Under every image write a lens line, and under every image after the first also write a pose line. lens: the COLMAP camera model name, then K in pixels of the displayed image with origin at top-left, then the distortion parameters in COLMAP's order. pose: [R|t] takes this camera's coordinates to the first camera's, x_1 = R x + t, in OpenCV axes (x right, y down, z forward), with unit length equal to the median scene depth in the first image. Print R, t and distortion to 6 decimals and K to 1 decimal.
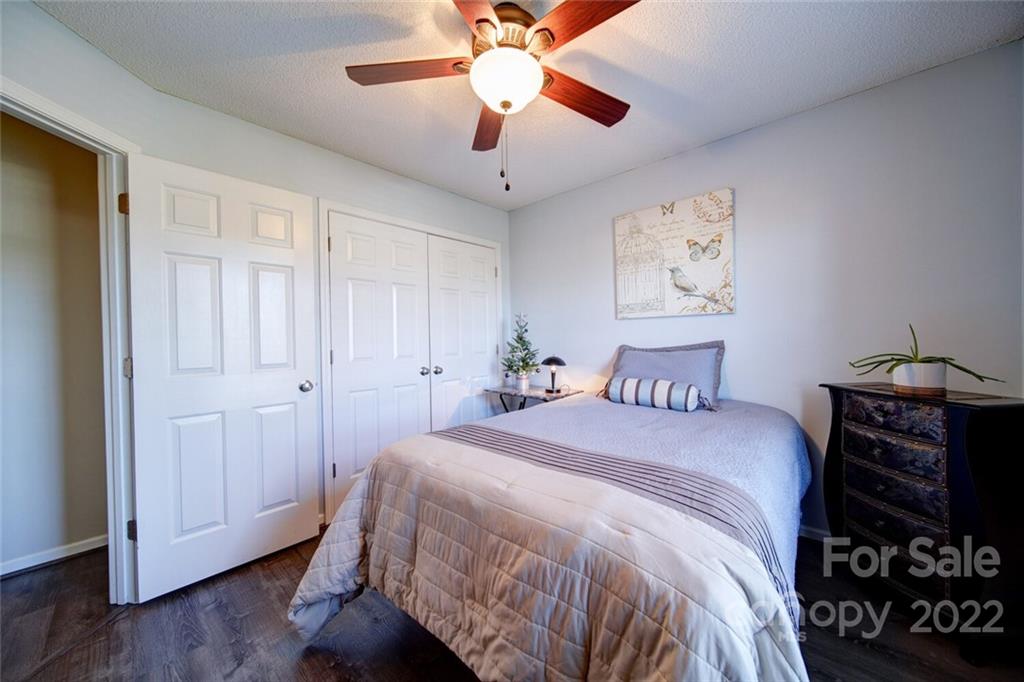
lens RADIAL K [[366.4, 0, 512.0], [0, 366.4, 341.0], [0, 0, 1]] dist [-0.009143, -0.000056]
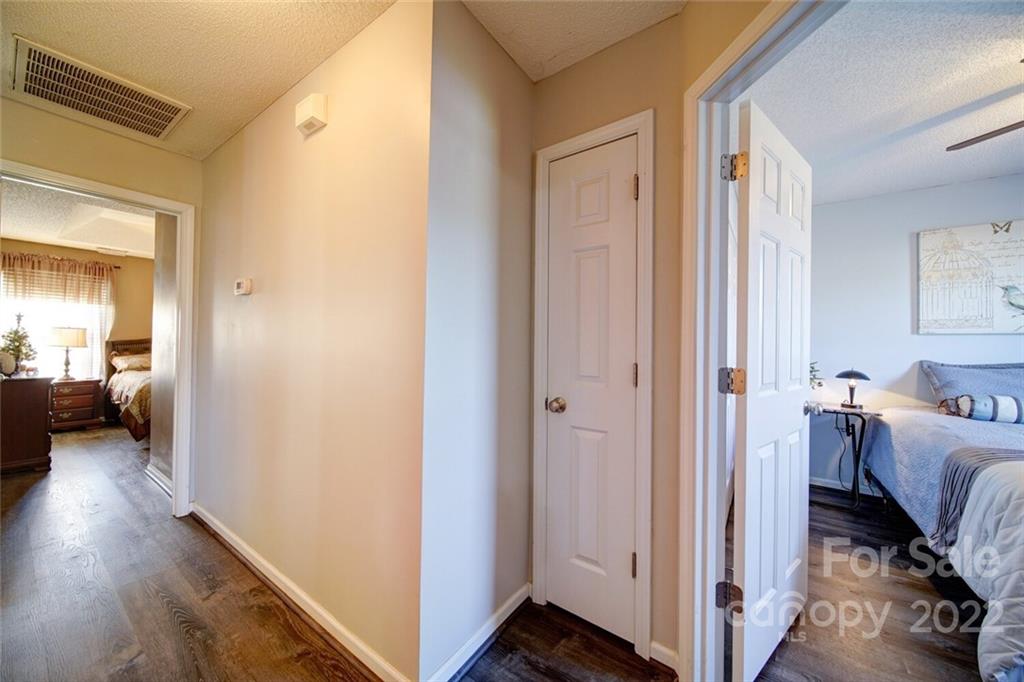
lens RADIAL K [[366.4, 0, 512.0], [0, 366.4, 341.0], [0, 0, 1]] dist [-0.009143, -0.000056]
pose [[0.993365, 0.036298, 0.109125, -0.928272], [-0.034510, 0.999238, -0.018238, 0.014614], [-0.109704, 0.014351, 0.993861, 0.154187]]
